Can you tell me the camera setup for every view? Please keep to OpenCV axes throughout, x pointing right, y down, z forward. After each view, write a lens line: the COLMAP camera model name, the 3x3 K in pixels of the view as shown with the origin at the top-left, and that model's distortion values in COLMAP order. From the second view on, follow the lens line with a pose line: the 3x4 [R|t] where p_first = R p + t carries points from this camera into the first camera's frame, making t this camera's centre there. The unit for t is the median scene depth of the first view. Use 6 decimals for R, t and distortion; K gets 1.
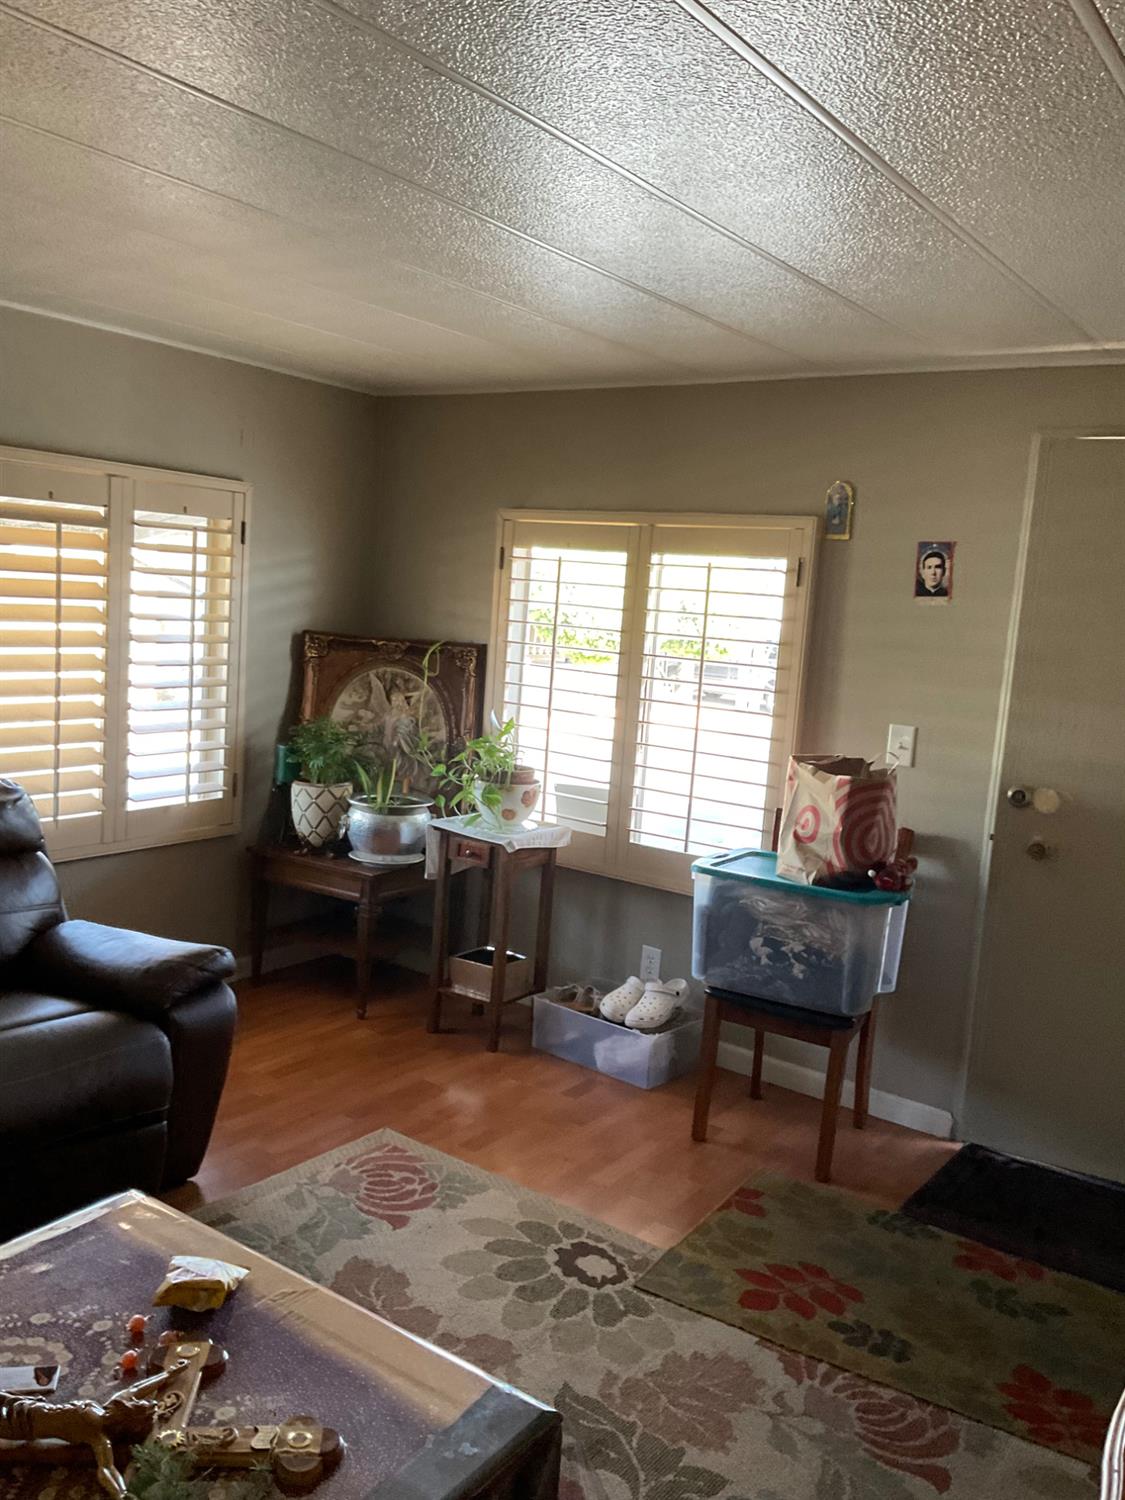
lens RADIAL K [[1242.6, 0, 558.7], [0, 1242.6, 747.8], [0, 0, 1]] dist [0.092248, -0.178363]
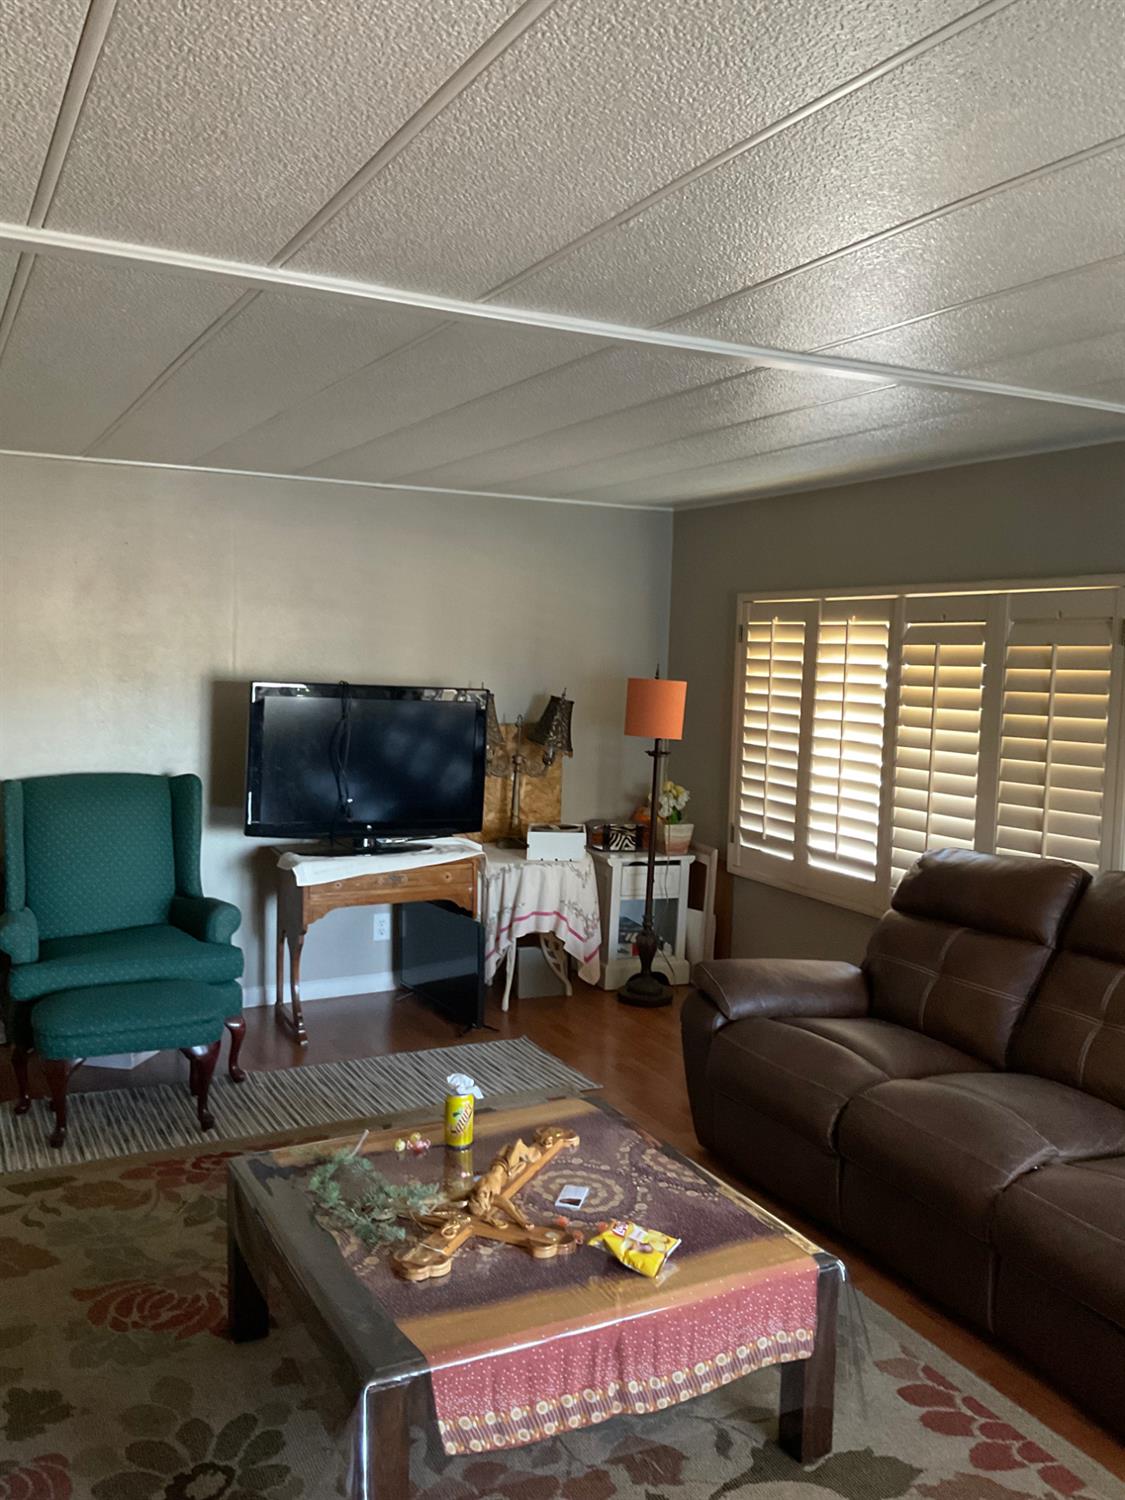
lens RADIAL K [[1254.2, 0, 562.5], [0, 1254.2, 750.0], [0, 0, 1]] dist [0.006816, 0.001573]
pose [[-0.448065, -0.002301, -0.893998, 0.412619], [-0.171528, 0.981639, 0.083441, -0.069333], [0.877392, 0.190733, -0.440233, 0.673892]]
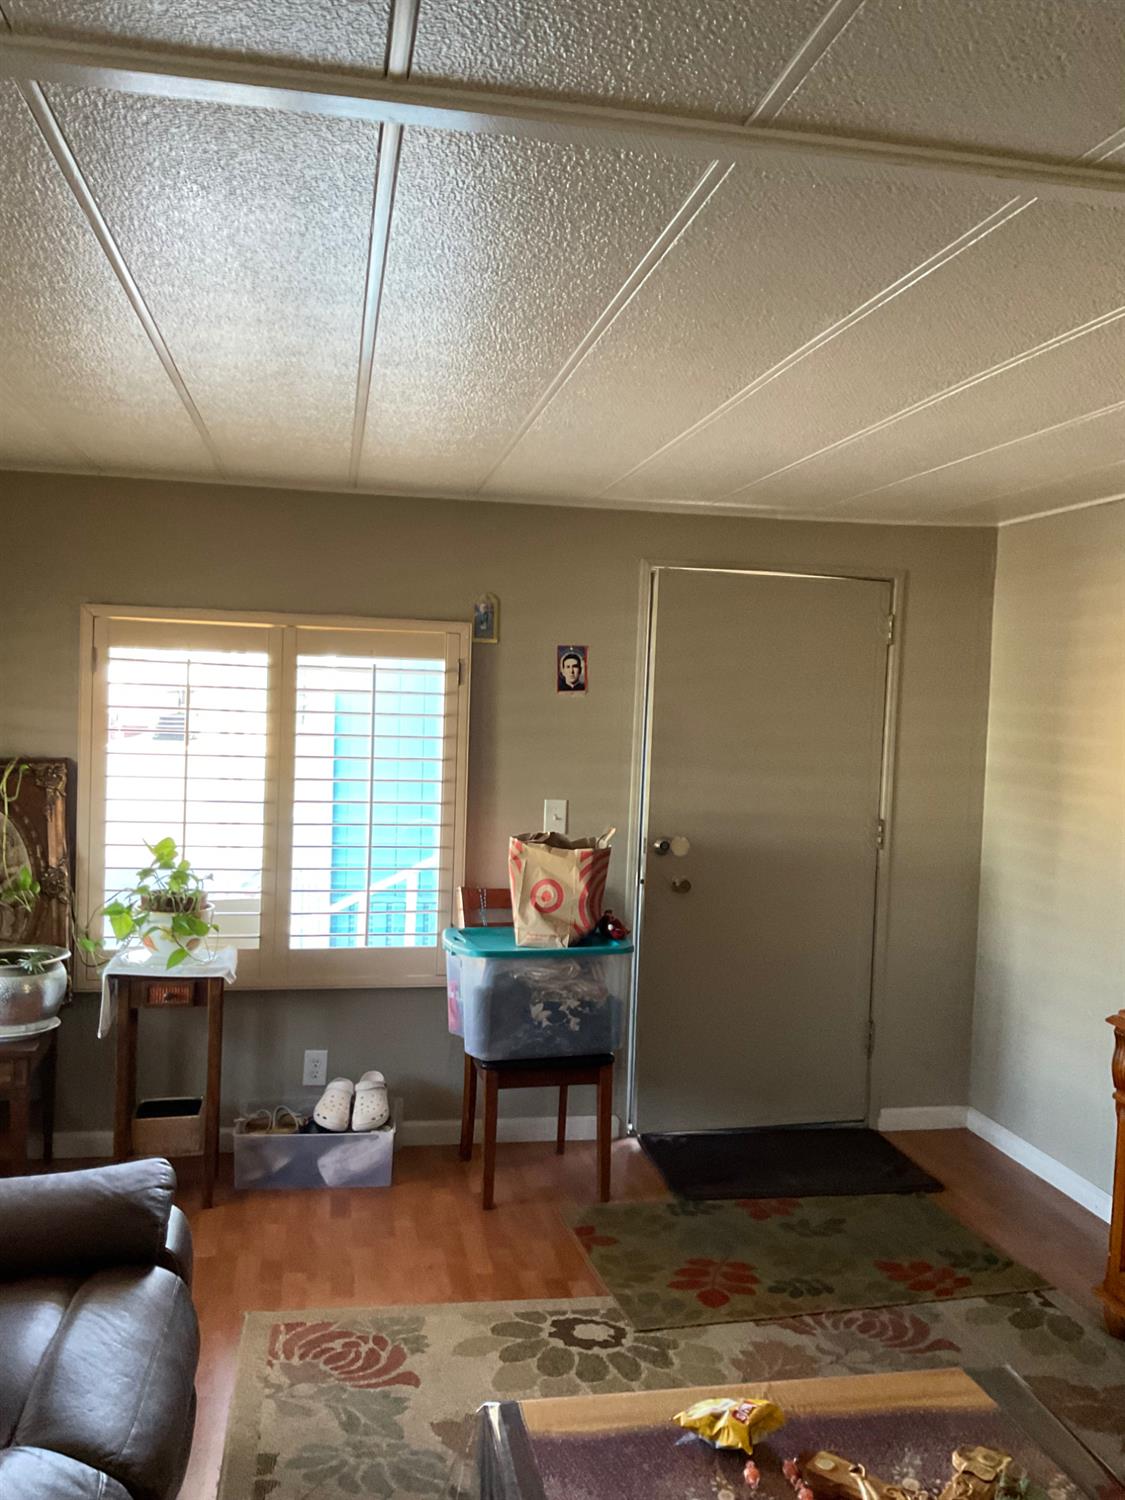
lens RADIAL K [[1242.6, 0, 558.7], [0, 1242.6, 747.8], [0, 0, 1]] dist [0.092248, -0.178363]
pose [[0.692482, -0.077389, 0.717272, -0.521972], [0.104956, 0.994459, 0.005967, -0.068736], [-0.713759, 0.071150, 0.696768, 0.167179]]
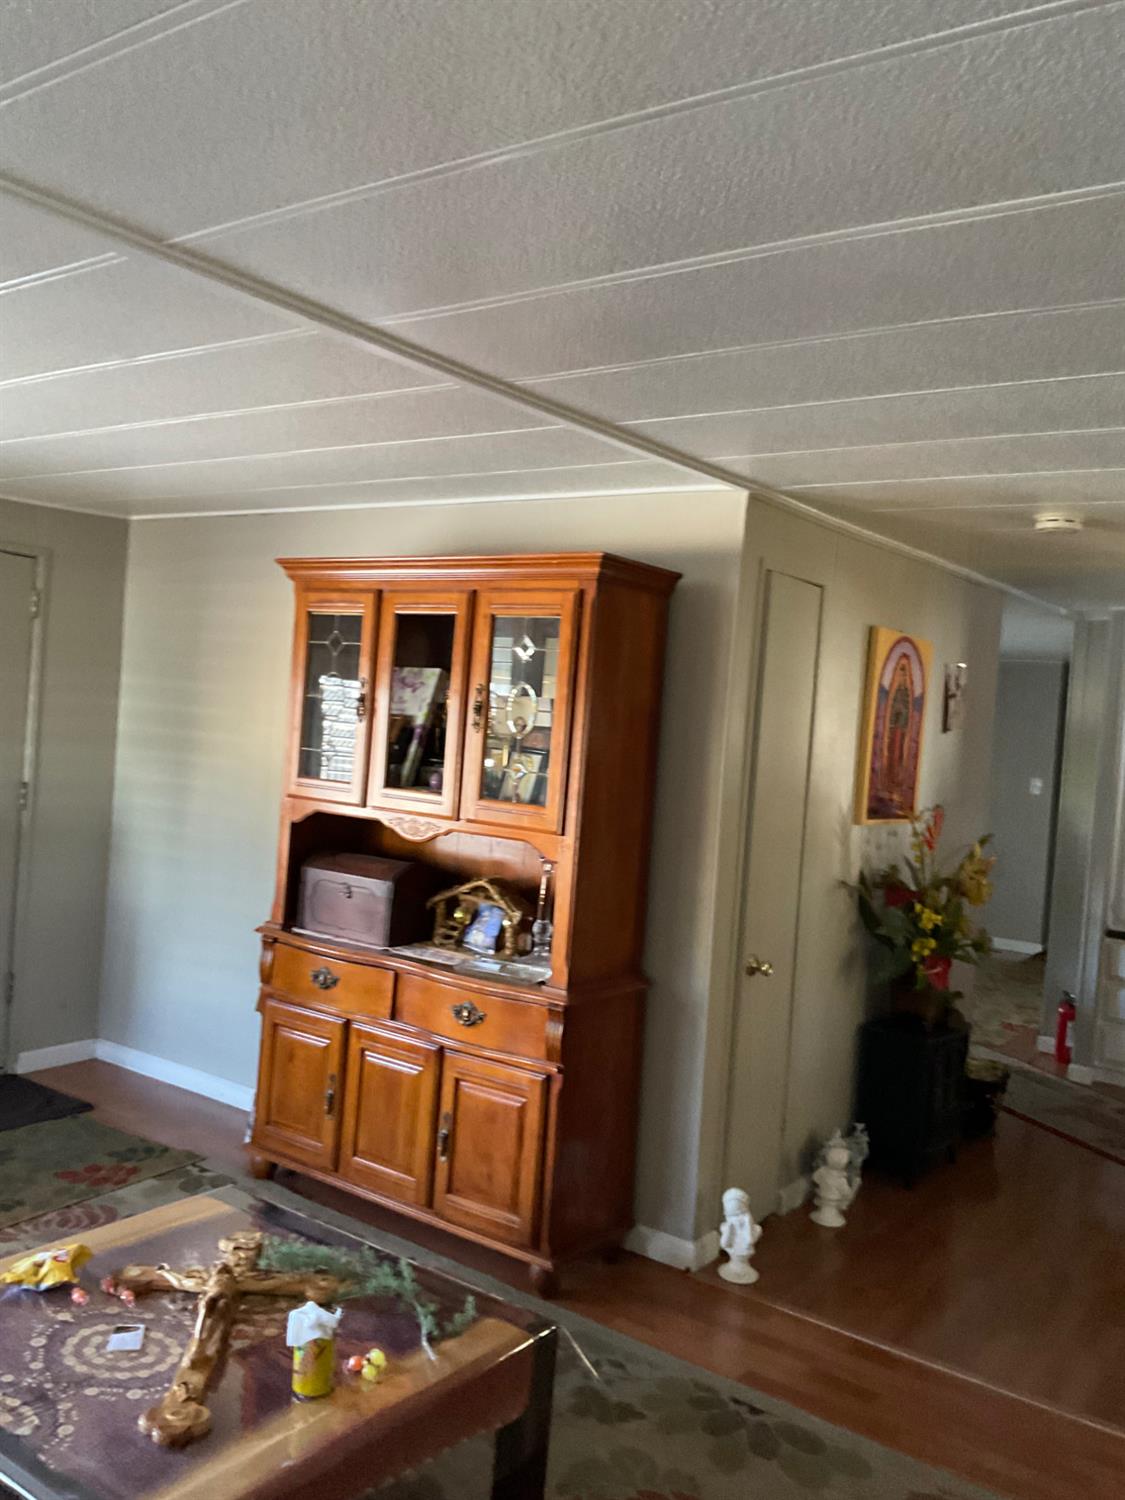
lens RADIAL K [[1242.6, 0, 558.7], [0, 1242.6, 747.8], [0, 0, 1]] dist [0.092248, -0.178363]
pose [[0.015013, -0.094546, 0.995407, -0.707910], [0.060931, 0.993756, 0.093470, -0.081399], [-0.998029, 0.059248, 0.020680, 0.213936]]
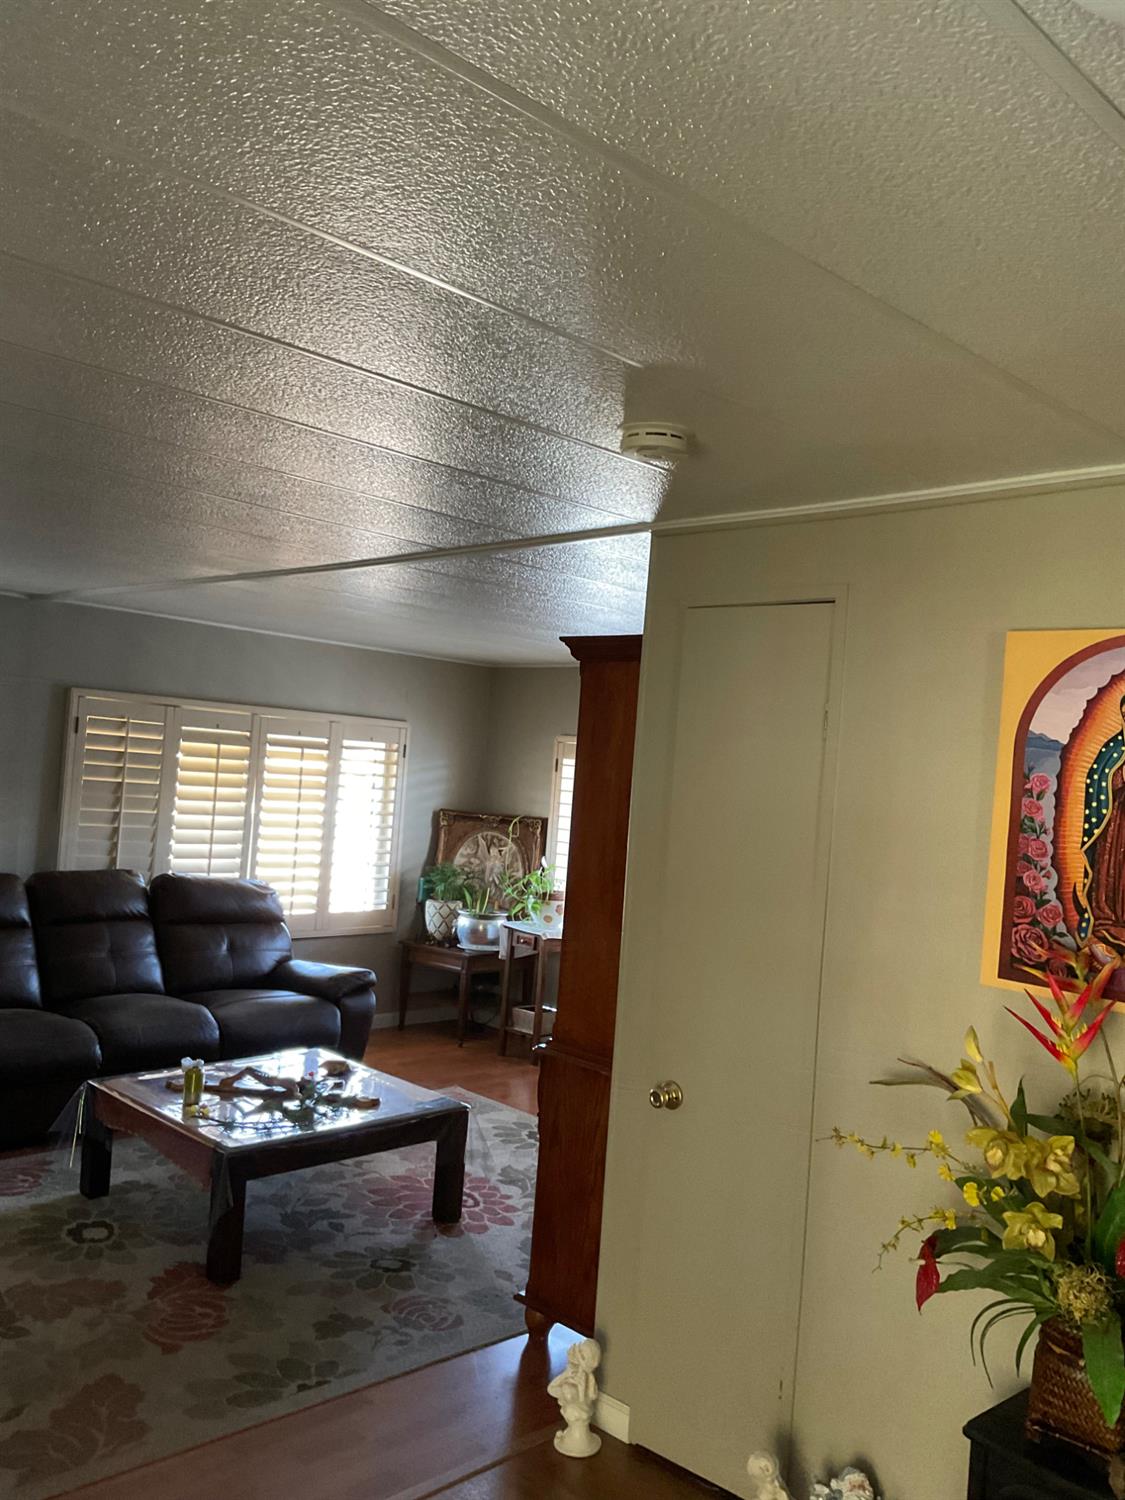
lens RADIAL K [[1242.6, 0, 558.7], [0, 1242.6, 747.8], [0, 0, 1]] dist [0.092248, -0.178363]
pose [[0.985229, -0.001435, -0.171238, 0.267687], [-0.025560, 0.987531, -0.155337, 0.089128], [0.169326, 0.157419, 0.972907, -0.671728]]
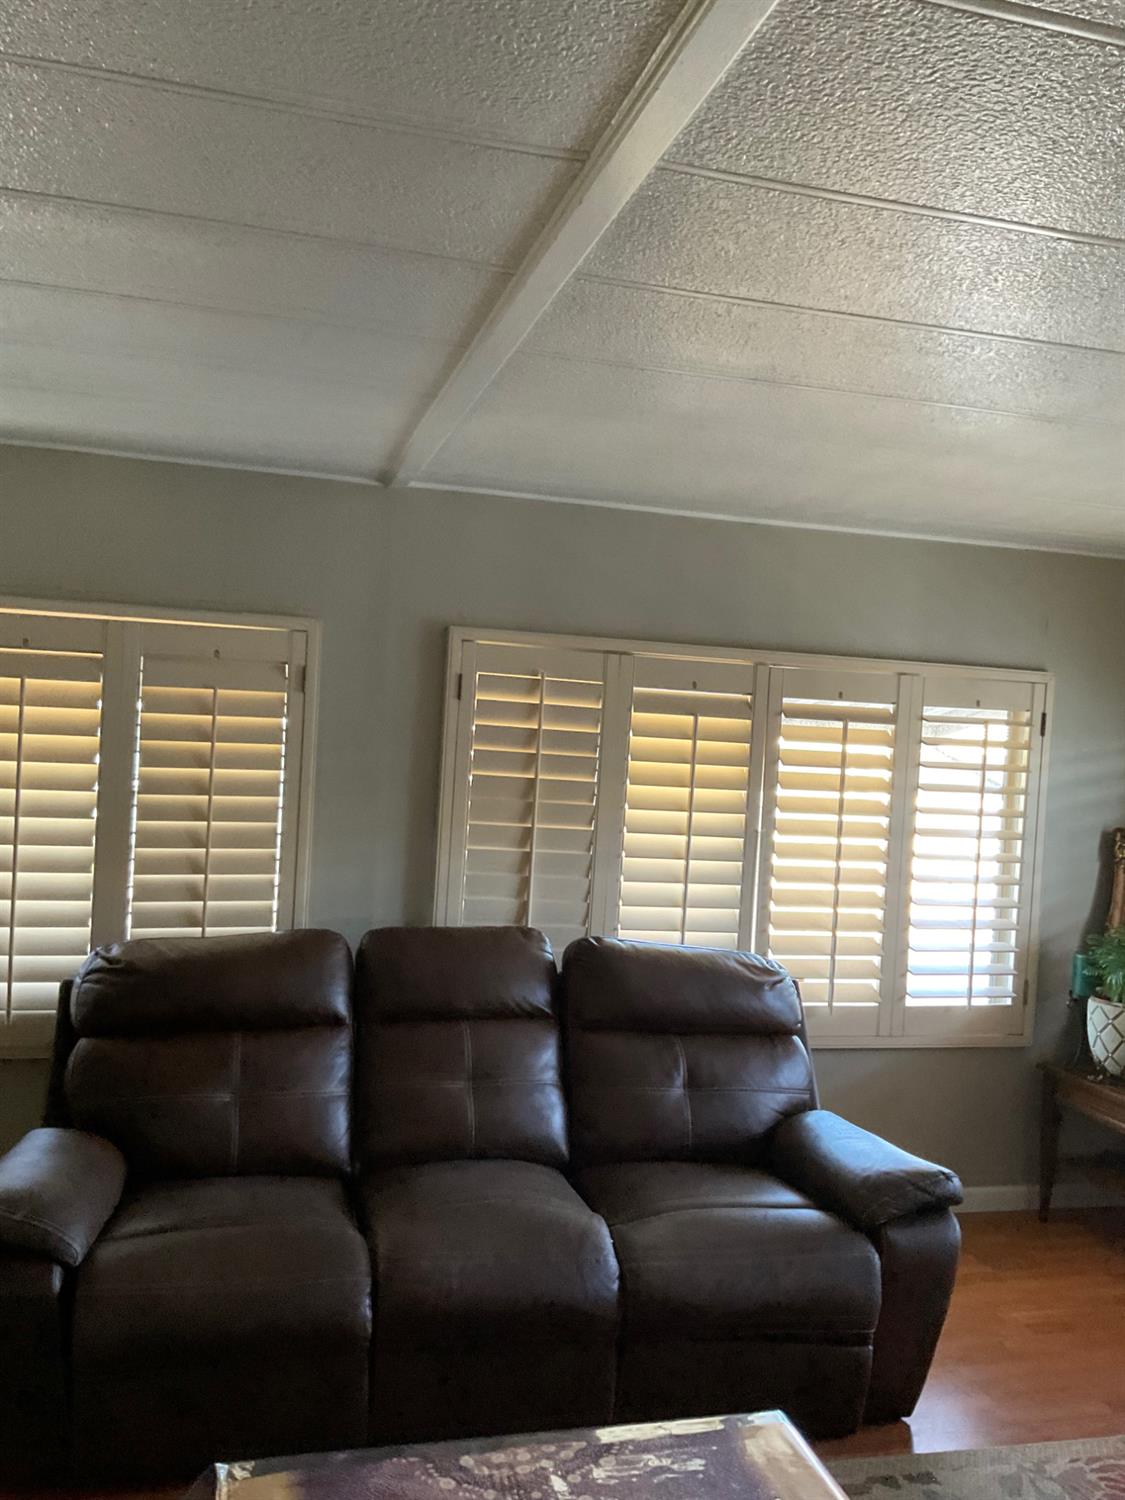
lens RADIAL K [[1242.6, 0, 558.7], [0, 1242.6, 747.8], [0, 0, 1]] dist [0.092248, -0.178363]
pose [[0.762677, -0.005561, -0.646756, 0.090300], [-0.089197, 0.989504, -0.113691, -0.014825], [0.640600, 0.144398, 0.754176, 0.053987]]
